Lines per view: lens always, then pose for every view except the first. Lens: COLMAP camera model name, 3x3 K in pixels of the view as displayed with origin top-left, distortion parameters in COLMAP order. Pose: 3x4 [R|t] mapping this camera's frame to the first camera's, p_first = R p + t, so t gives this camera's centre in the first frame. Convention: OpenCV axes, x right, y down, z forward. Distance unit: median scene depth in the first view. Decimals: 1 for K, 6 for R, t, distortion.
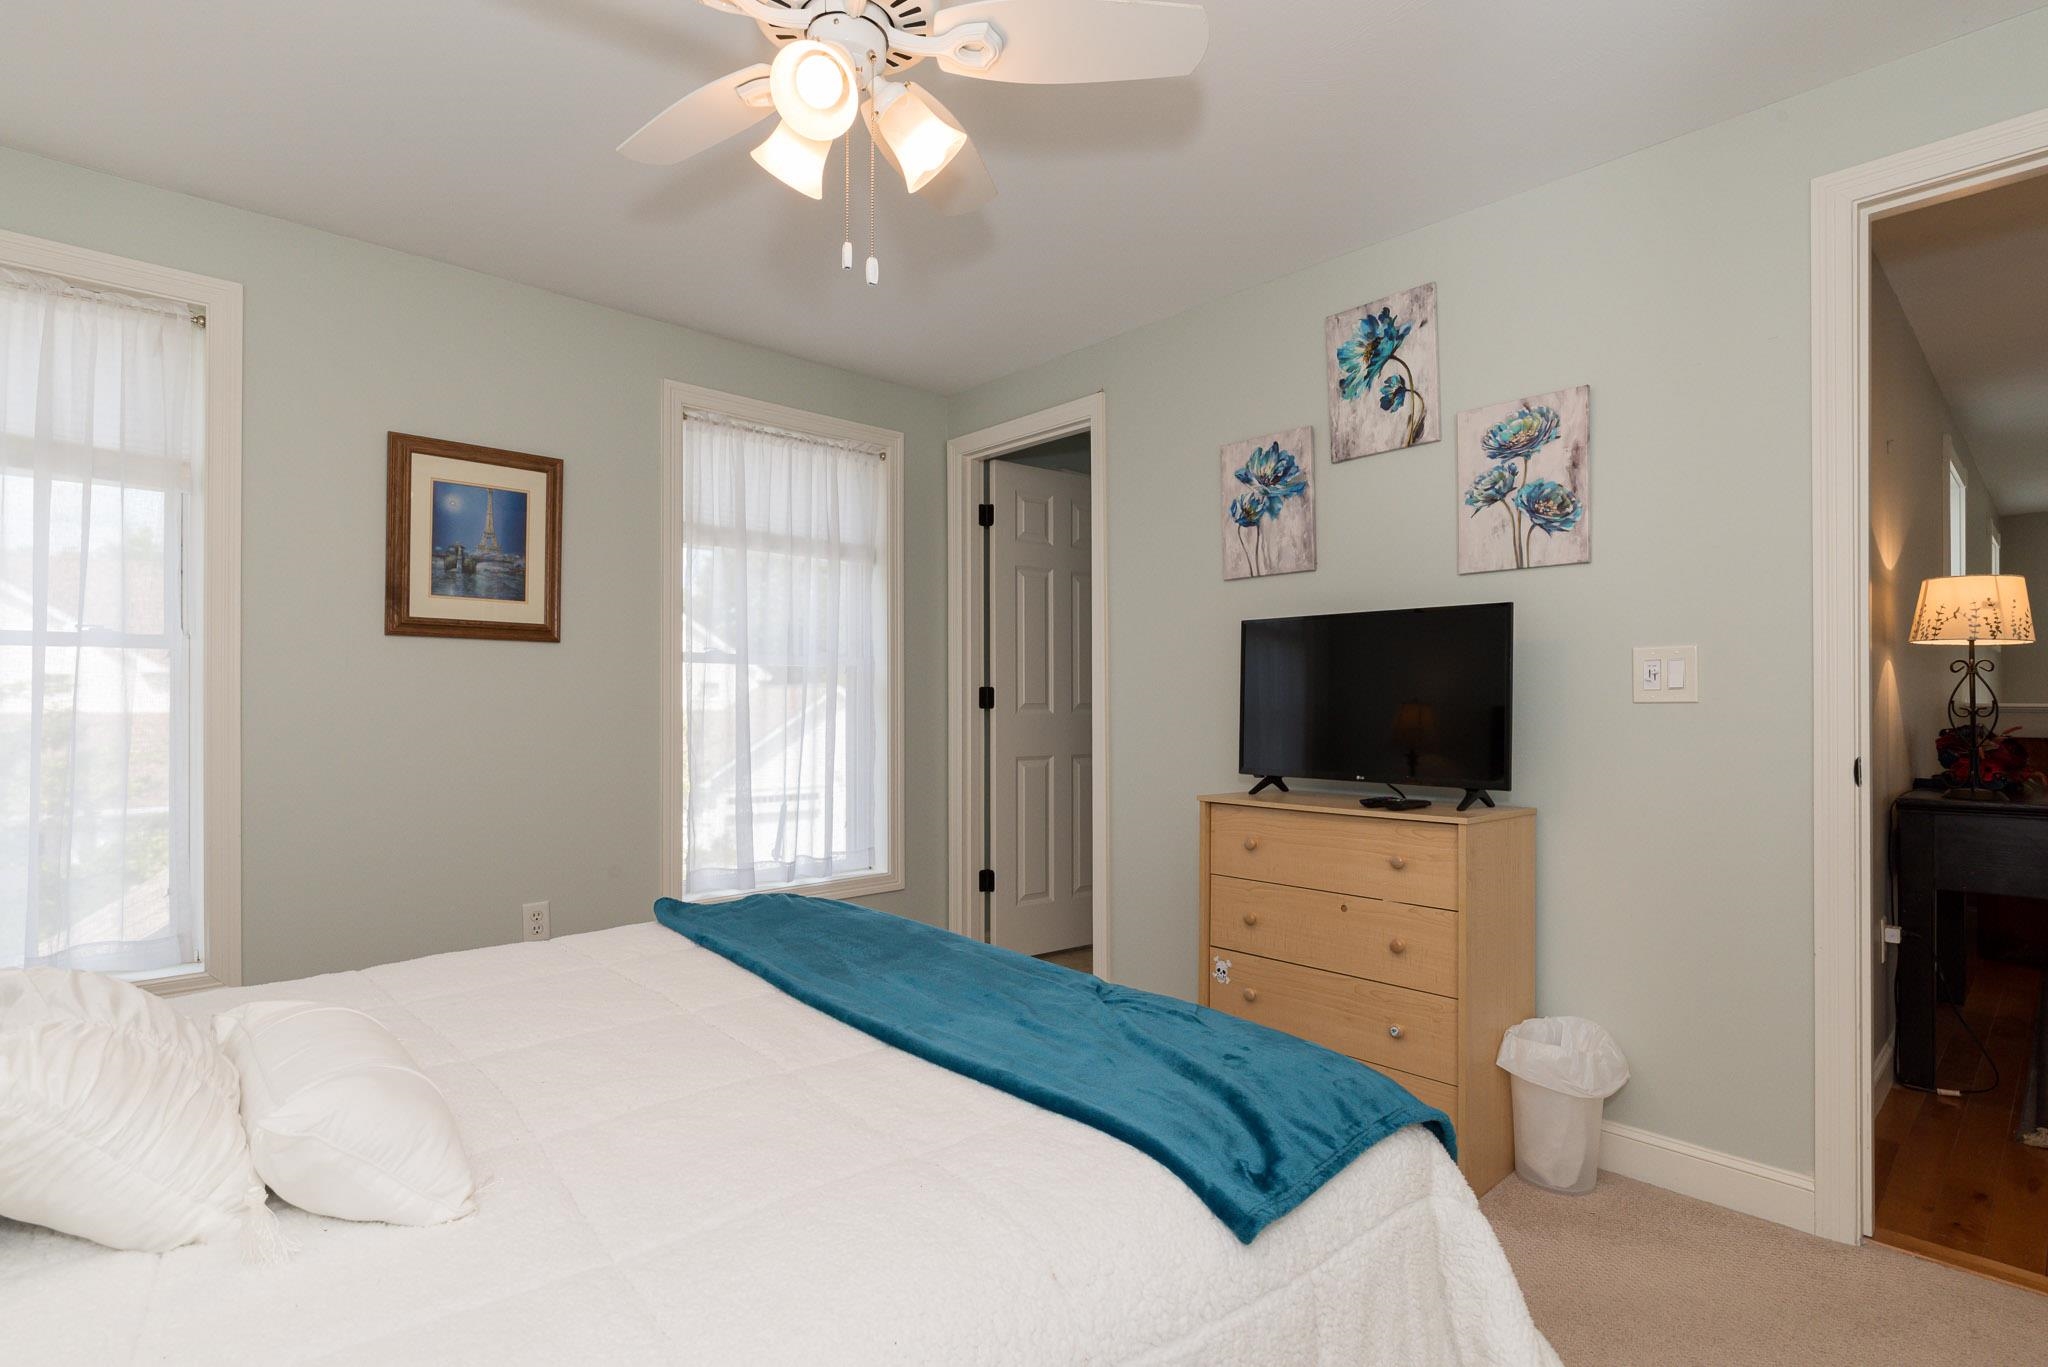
lens RADIAL K [[975.9, 0, 1028.8], [0, 975.9, 693.8], [0, 0, 1]] dist [-0.001621, -0.000264]
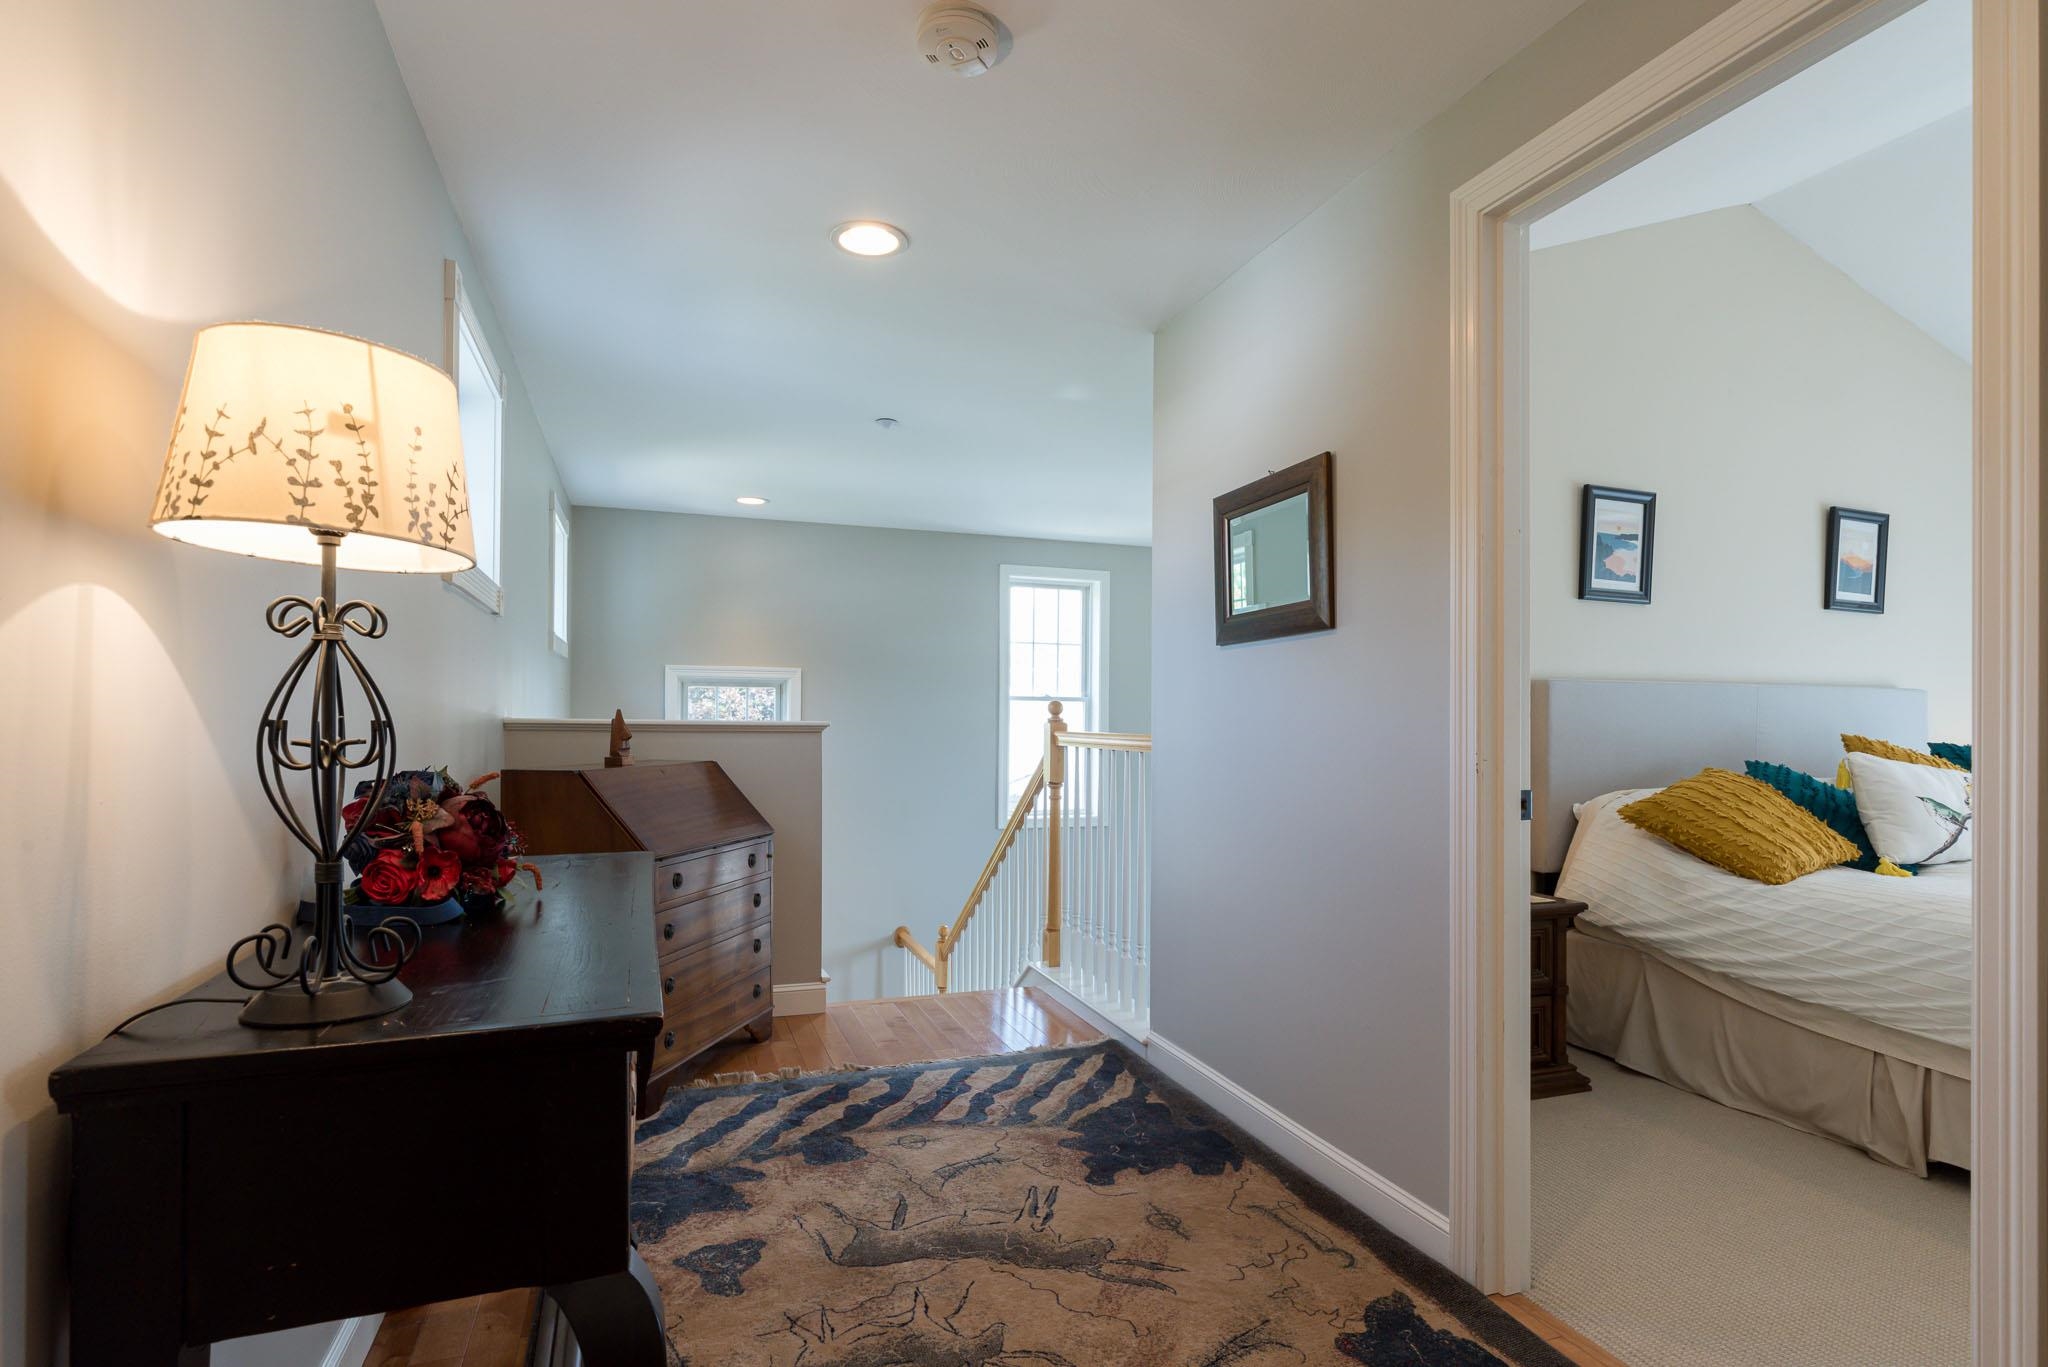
lens RADIAL K [[1053.3, 0, 1029.6], [0, 1053.3, 711.1], [0, 0, 1]] dist [-0.000605, 0.000159]
pose [[0.390477, 0.010164, 0.920557, 0.751729], [-0.014911, 0.999878, -0.004716, 0.001971], [-0.920492, -0.011885, 0.390581, 0.652138]]
